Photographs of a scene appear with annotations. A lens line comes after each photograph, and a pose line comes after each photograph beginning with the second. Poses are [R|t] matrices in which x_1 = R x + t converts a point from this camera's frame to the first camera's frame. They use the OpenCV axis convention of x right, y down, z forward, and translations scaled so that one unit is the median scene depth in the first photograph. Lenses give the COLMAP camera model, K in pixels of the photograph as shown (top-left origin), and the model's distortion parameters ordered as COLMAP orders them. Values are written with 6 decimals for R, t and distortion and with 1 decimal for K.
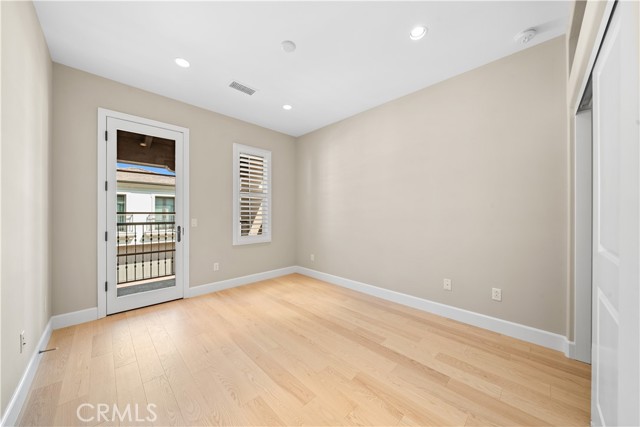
lens RADIAL K [[220.9, 0, 318.4], [0, 220.9, 214.8], [0, 0, 1]] dist [-0.003962, -0.000337]
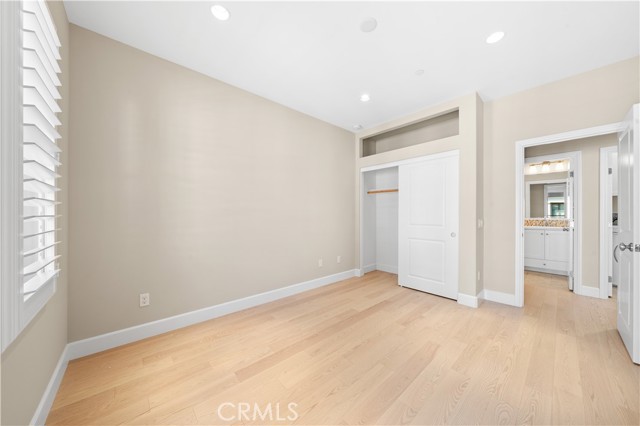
lens RADIAL K [[220.9, 0, 317.9], [0, 220.9, 214.5], [0, 0, 1]] dist [-0.003962, -0.000337]
pose [[0.040938, 0.000133, 0.999162, -0.923647], [0.001783, 0.999998, -0.000207, -0.001344], [-0.999160, 0.001790, 0.040937, 1.042453]]
